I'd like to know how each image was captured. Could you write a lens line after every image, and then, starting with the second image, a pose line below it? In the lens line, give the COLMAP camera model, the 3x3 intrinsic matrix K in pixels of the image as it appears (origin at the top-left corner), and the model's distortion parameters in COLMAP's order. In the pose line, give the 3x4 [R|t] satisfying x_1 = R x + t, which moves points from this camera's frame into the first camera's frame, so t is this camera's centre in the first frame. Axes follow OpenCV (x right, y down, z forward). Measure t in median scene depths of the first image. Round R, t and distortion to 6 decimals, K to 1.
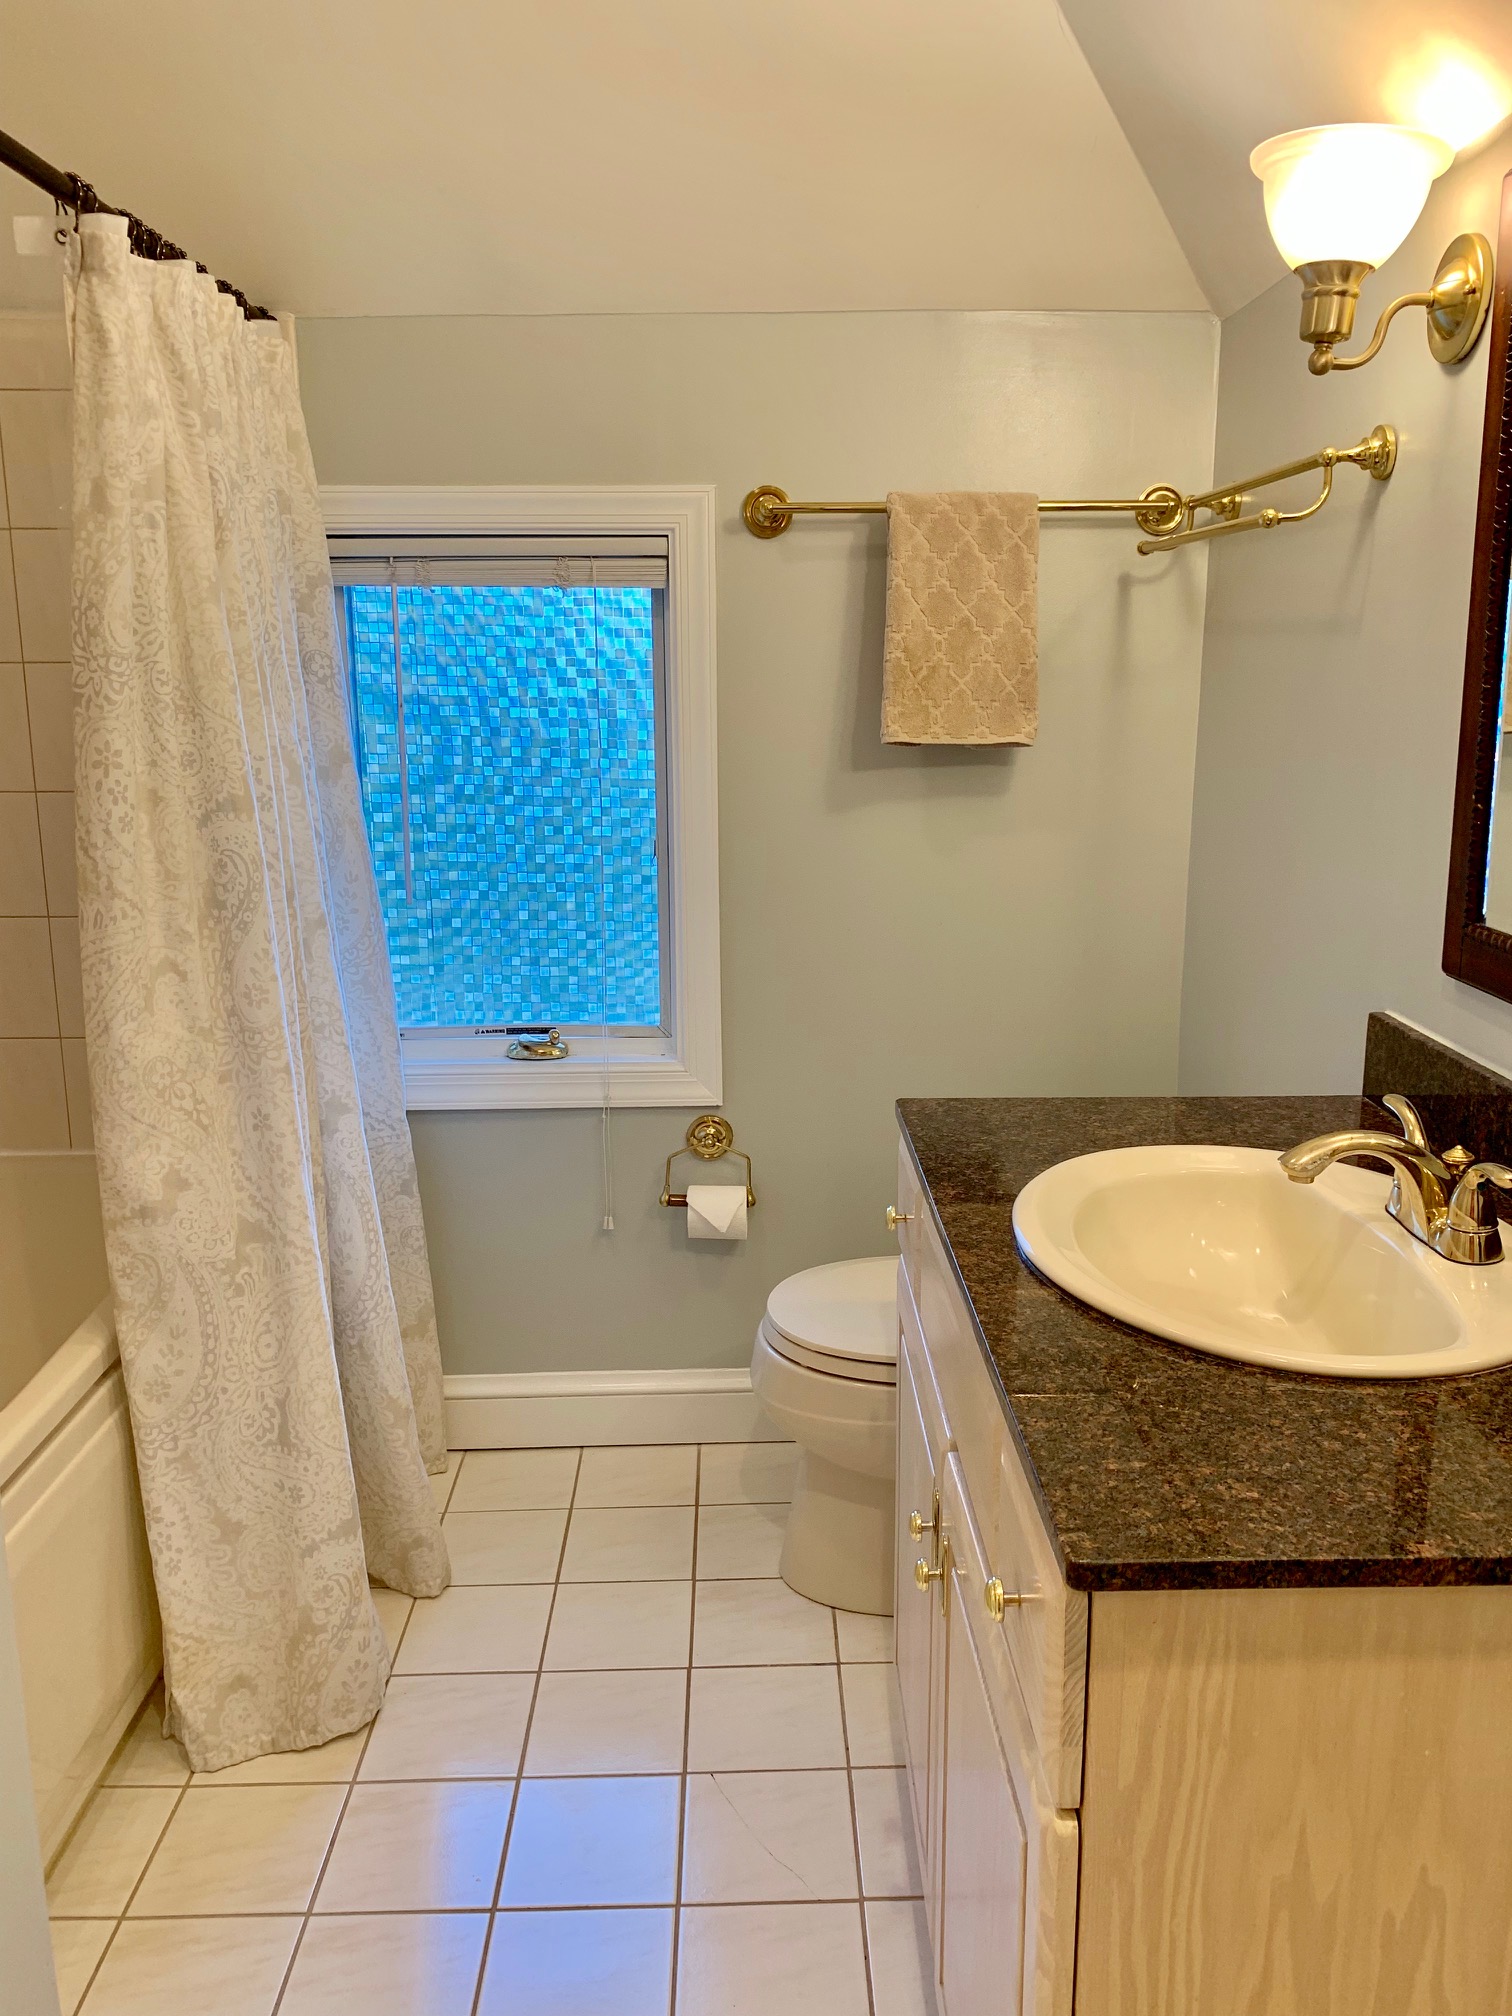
lens RADIAL K [[1527.1, 0, 765.5], [0, 1527.1, 994.4], [0, 0, 1]] dist [0.034680, -0.048253]
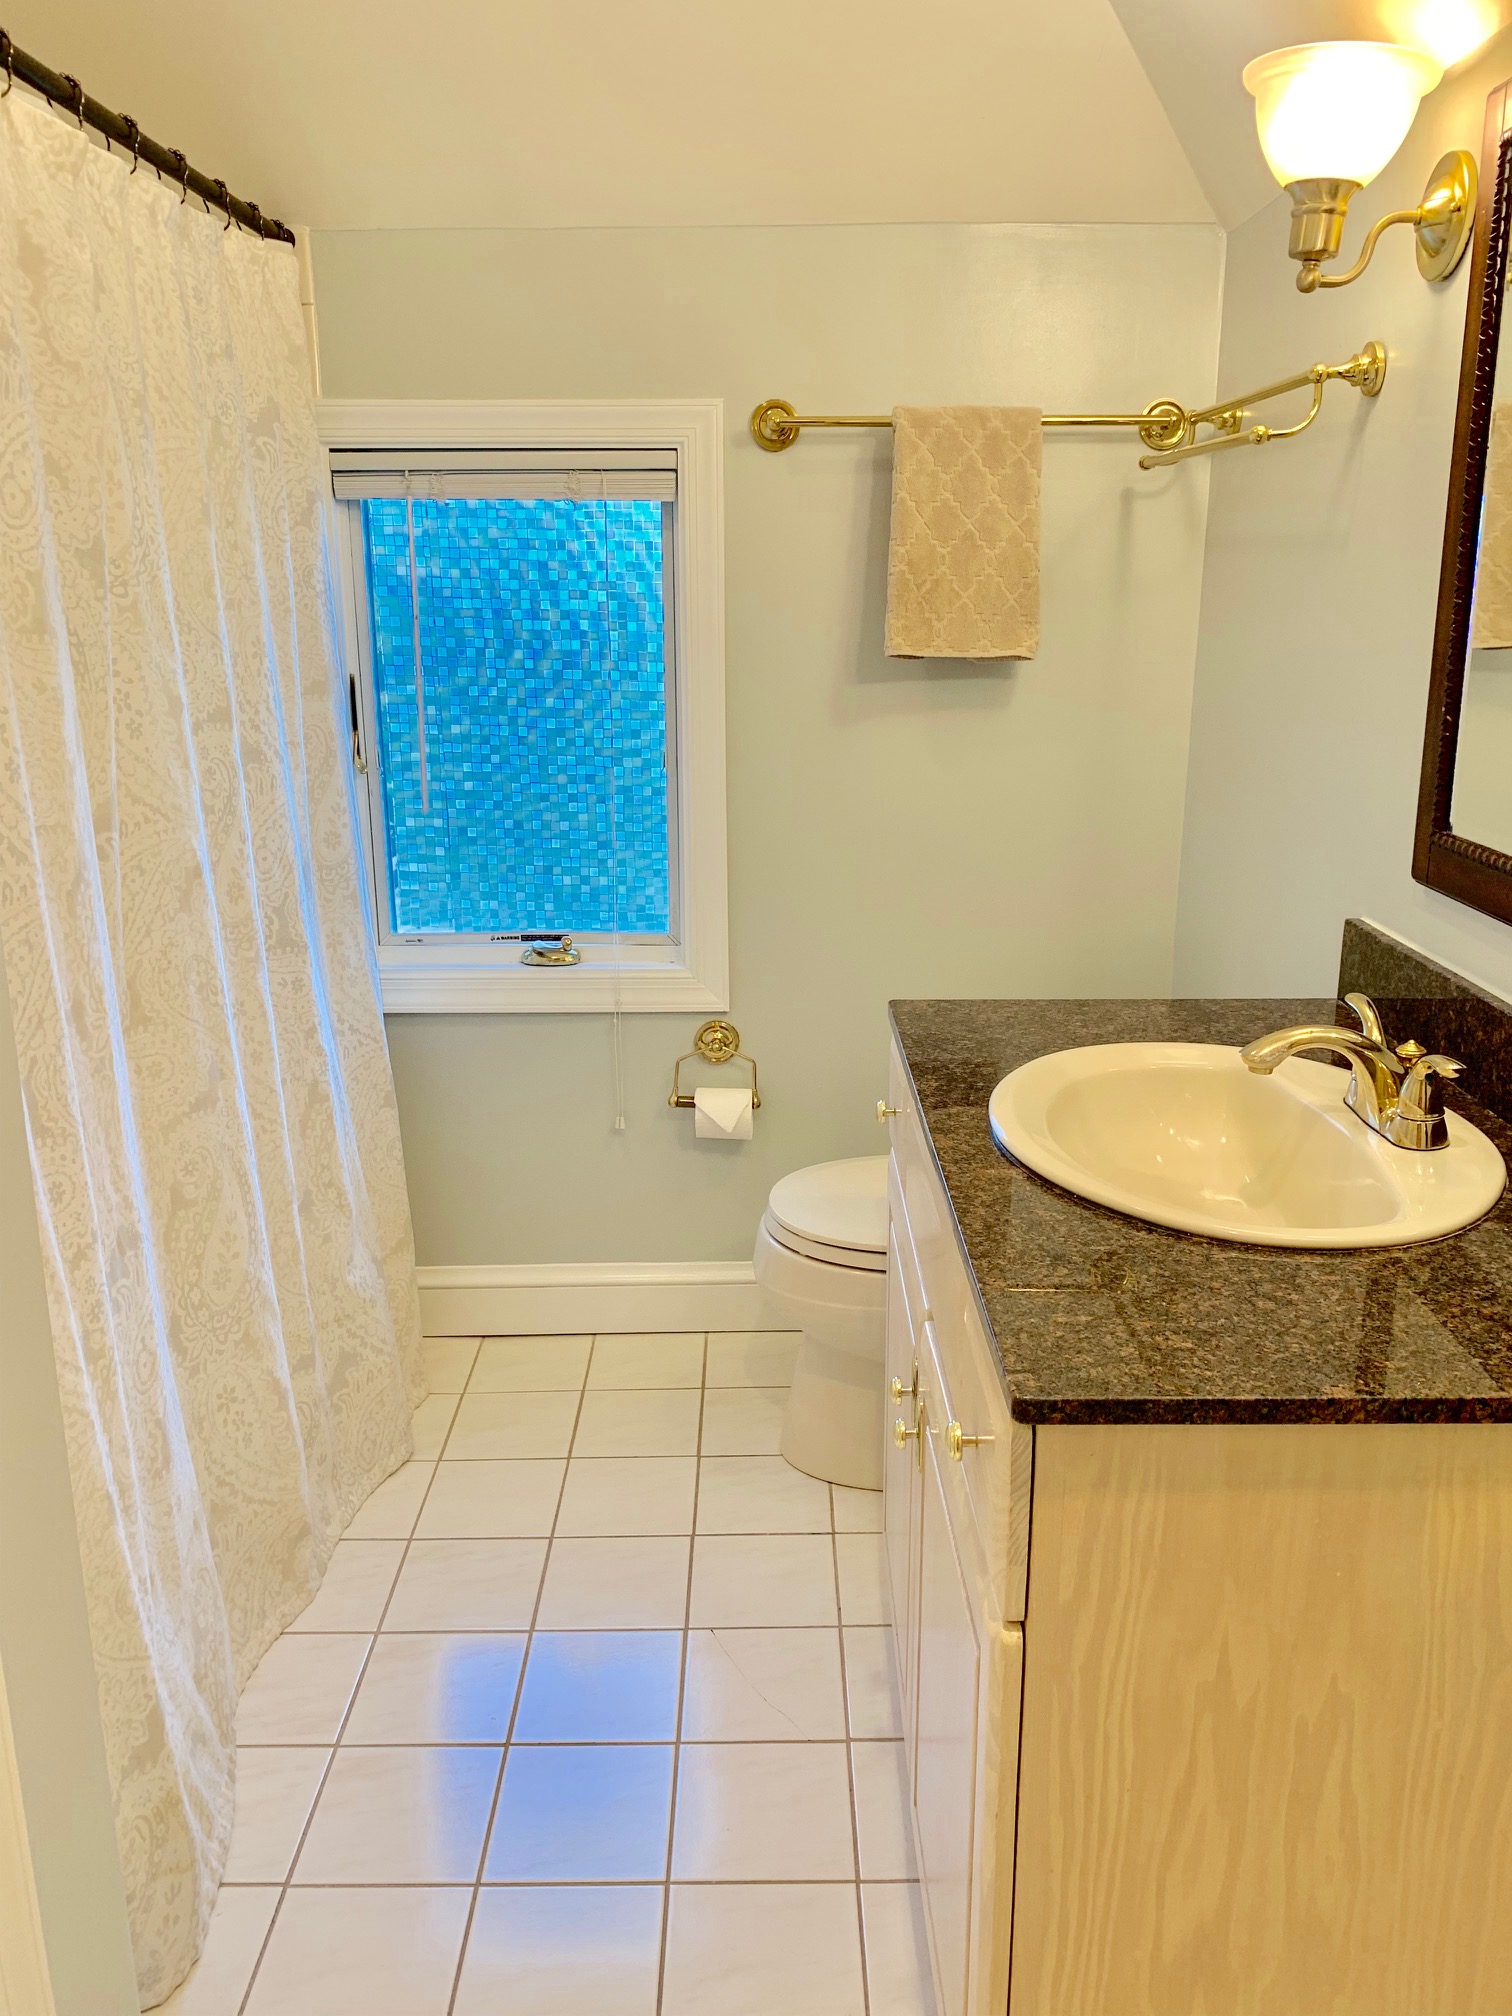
lens RADIAL K [[1527.1, 0, 765.3], [0, 1527.1, 999.1], [0, 0, 1]] dist [0.034680, -0.048253]
pose [[0.999873, 0.007160, -0.014223, 0.015148], [-0.006362, 0.998447, 0.055338, 0.010381], [0.014597, -0.055241, 0.998366, -0.044359]]
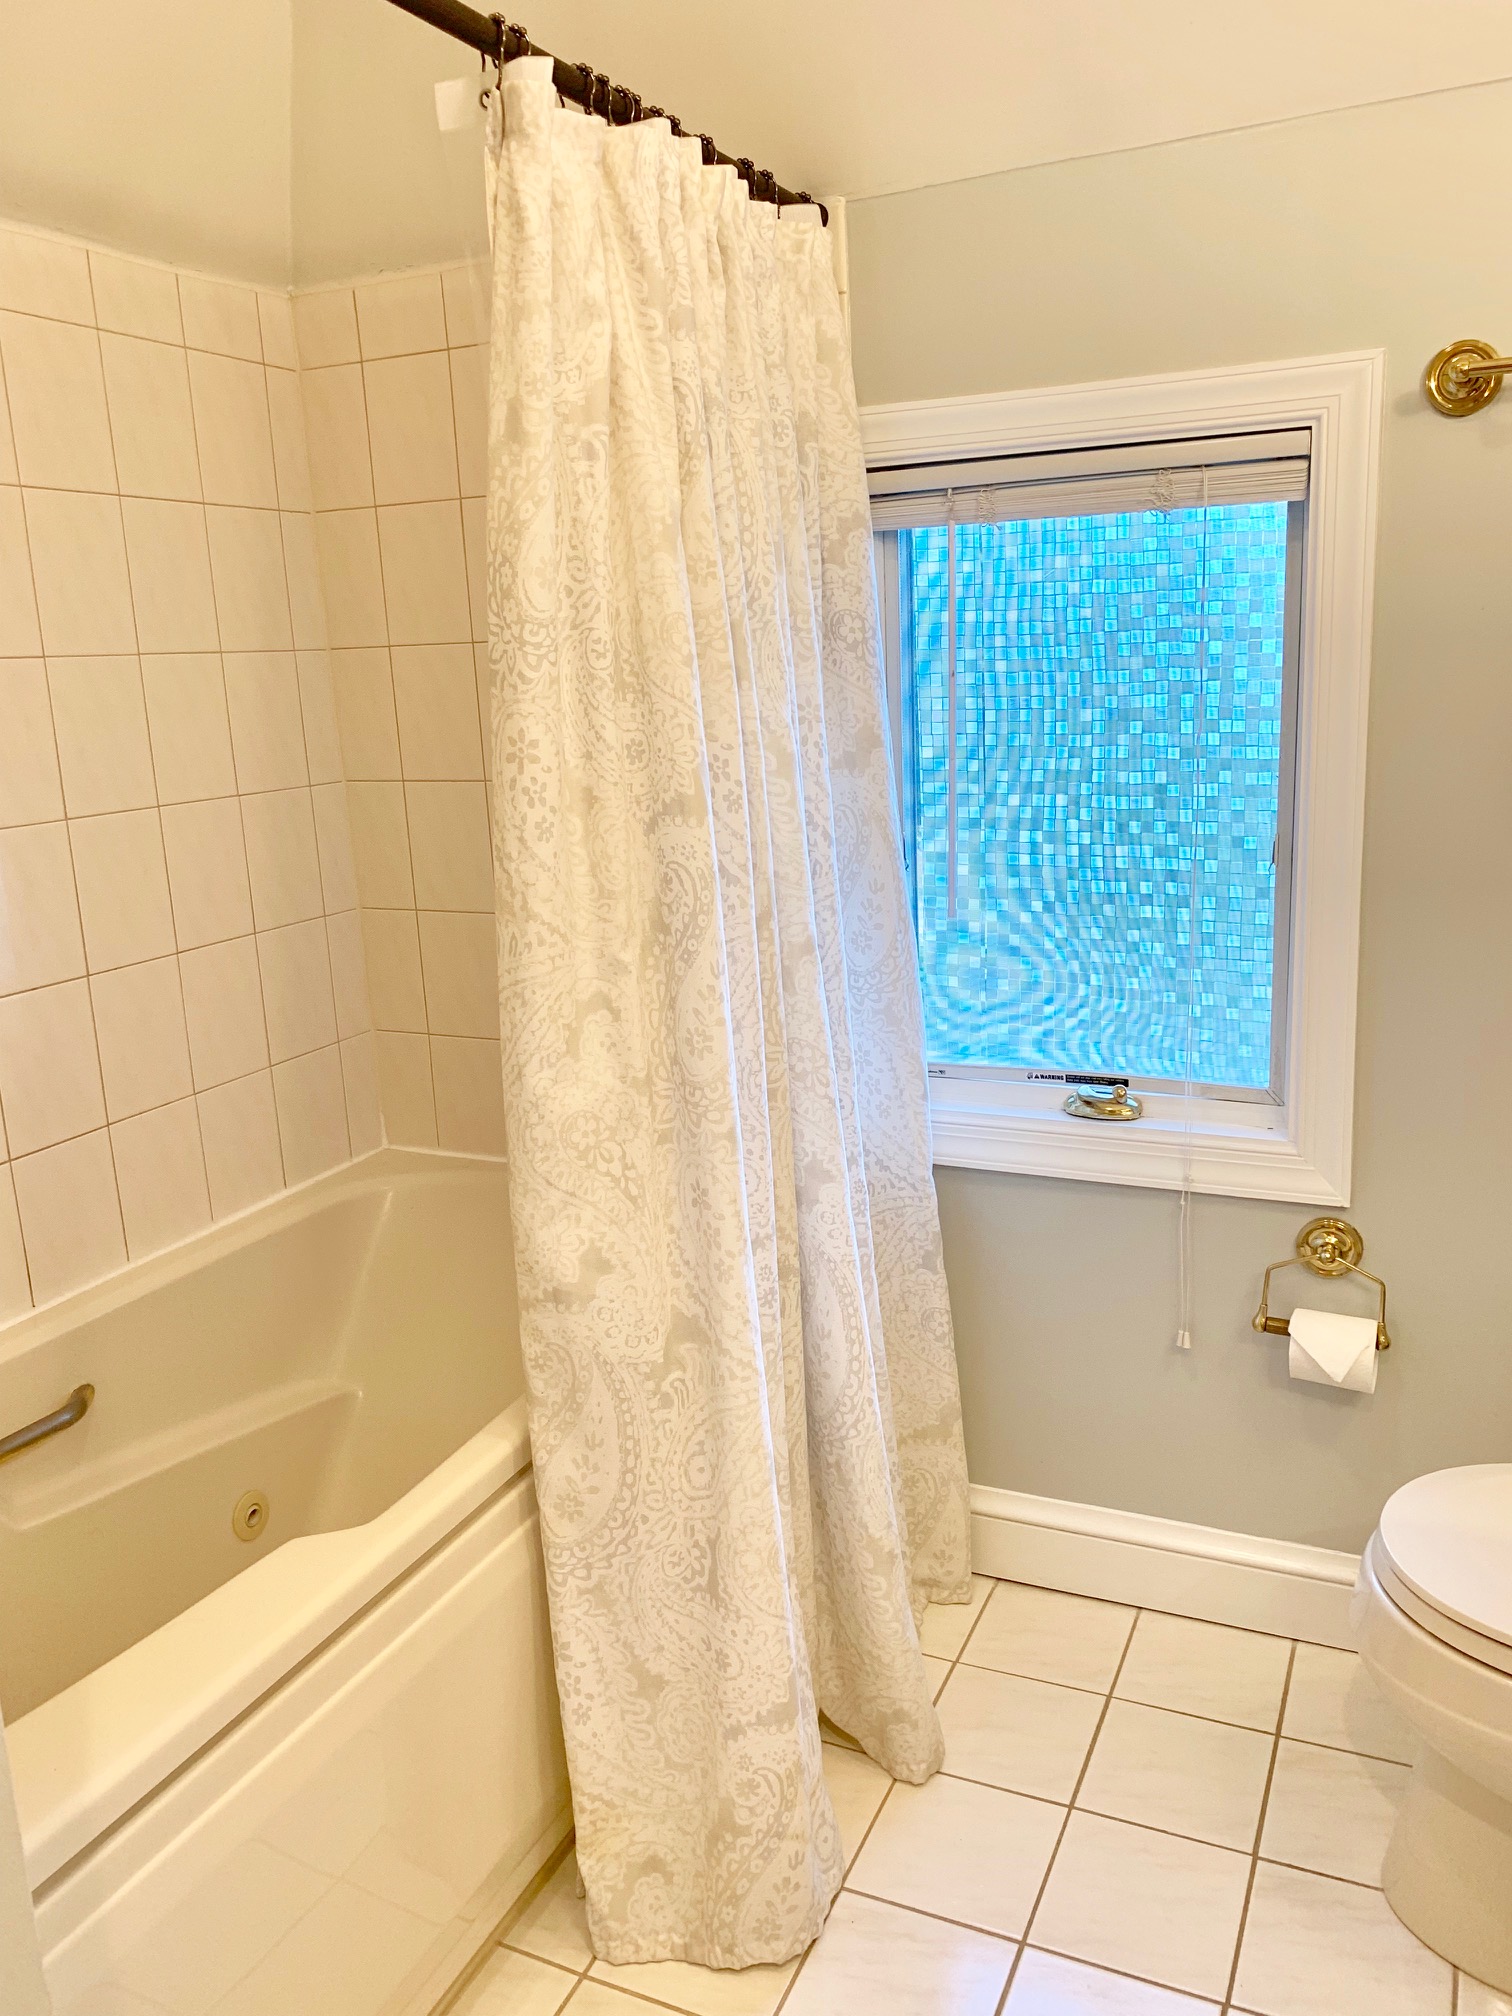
lens RADIAL K [[1527.1, 0, 768.2], [0, 1527.1, 992.8], [0, 0, 1]] dist [0.034680, -0.048253]
pose [[0.900805, 0.061066, -0.429908, 0.043070], [-0.052772, 0.998119, 0.031202, -0.052920], [0.431005, -0.005420, 0.902333, 0.298227]]
